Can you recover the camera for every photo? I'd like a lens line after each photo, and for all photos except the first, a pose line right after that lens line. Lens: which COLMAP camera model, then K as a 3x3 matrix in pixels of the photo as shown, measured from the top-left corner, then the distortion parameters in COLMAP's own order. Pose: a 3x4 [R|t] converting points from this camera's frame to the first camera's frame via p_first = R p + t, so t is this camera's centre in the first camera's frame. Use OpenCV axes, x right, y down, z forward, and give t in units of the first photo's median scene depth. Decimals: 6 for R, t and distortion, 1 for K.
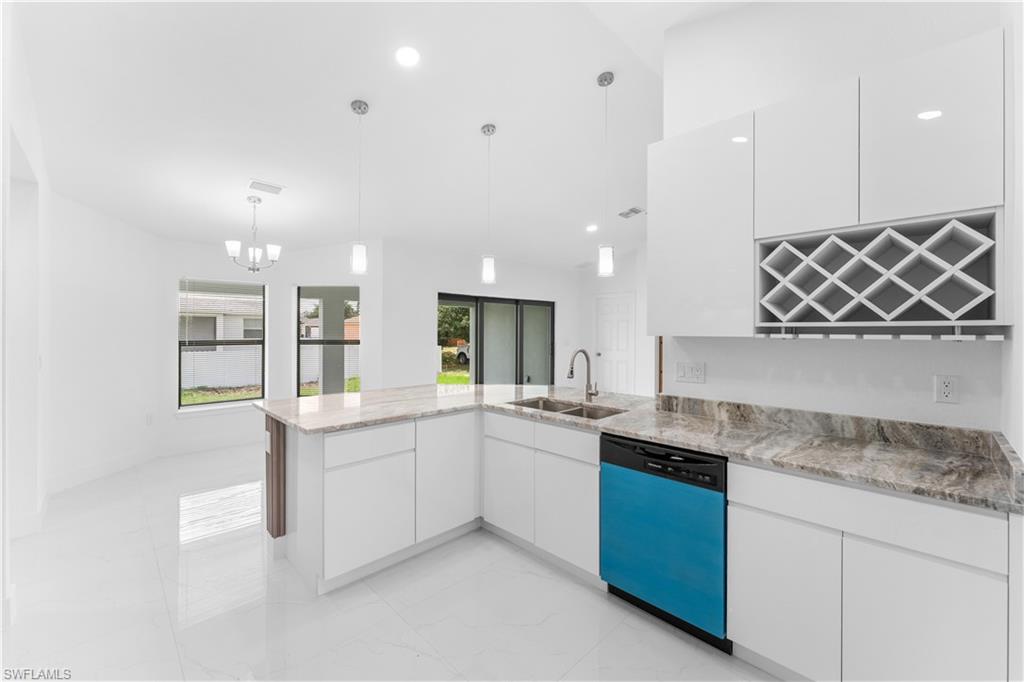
lens RADIAL K [[423.5, 0, 506.4], [0, 423.5, 332.6], [0, 0, 1]] dist [-0.003498, -0.000055]
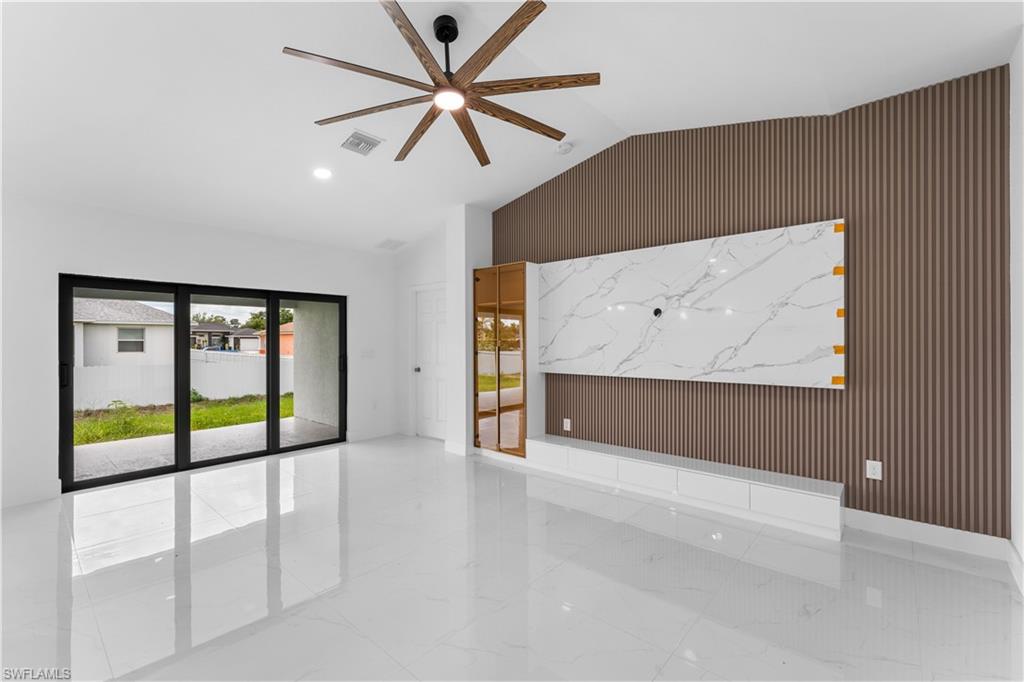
lens RADIAL K [[446.0, 0, 512.8], [0, 446.0, 343.2], [0, 0, 1]] dist [0.000409, -0.000540]
pose [[0.997150, -0.008674, 0.074948, 1.201303], [0.008654, 0.999962, 0.000583, 0.028863], [-0.074950, 0.000067, 0.997187, 0.813914]]
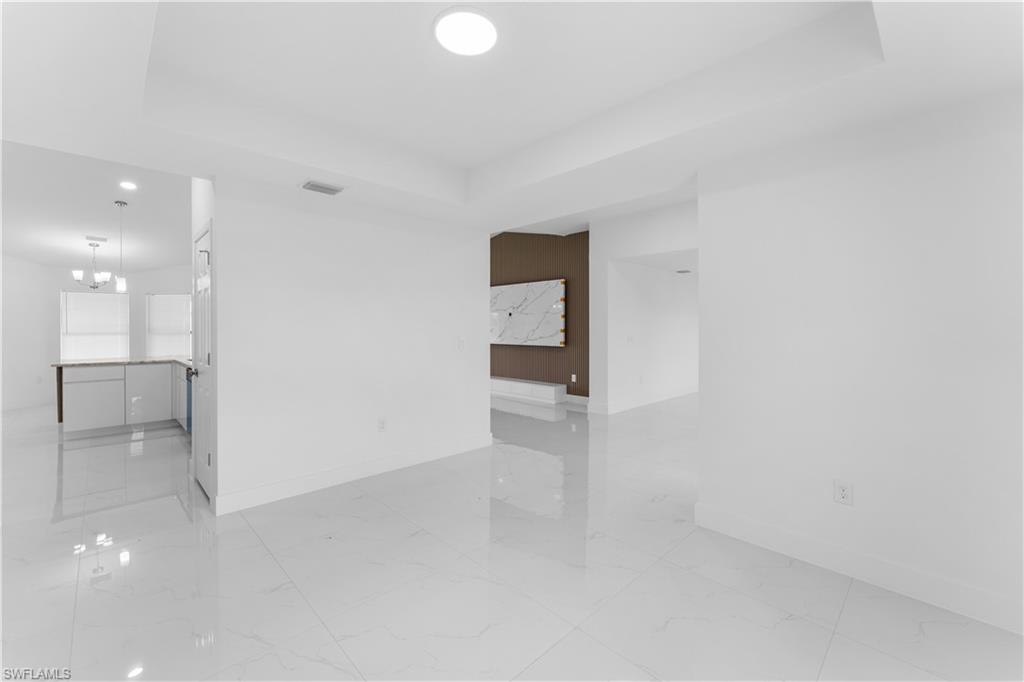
lens RADIAL K [[423.5, 0, 512.4], [0, 423.5, 332.4], [0, 0, 1]] dist [-0.003498, -0.000055]
pose [[0.999973, -0.004359, -0.005937, 1.949029], [0.004364, 0.999990, 0.000777, 0.066222], [0.005933, -0.000803, 0.999982, -1.203095]]
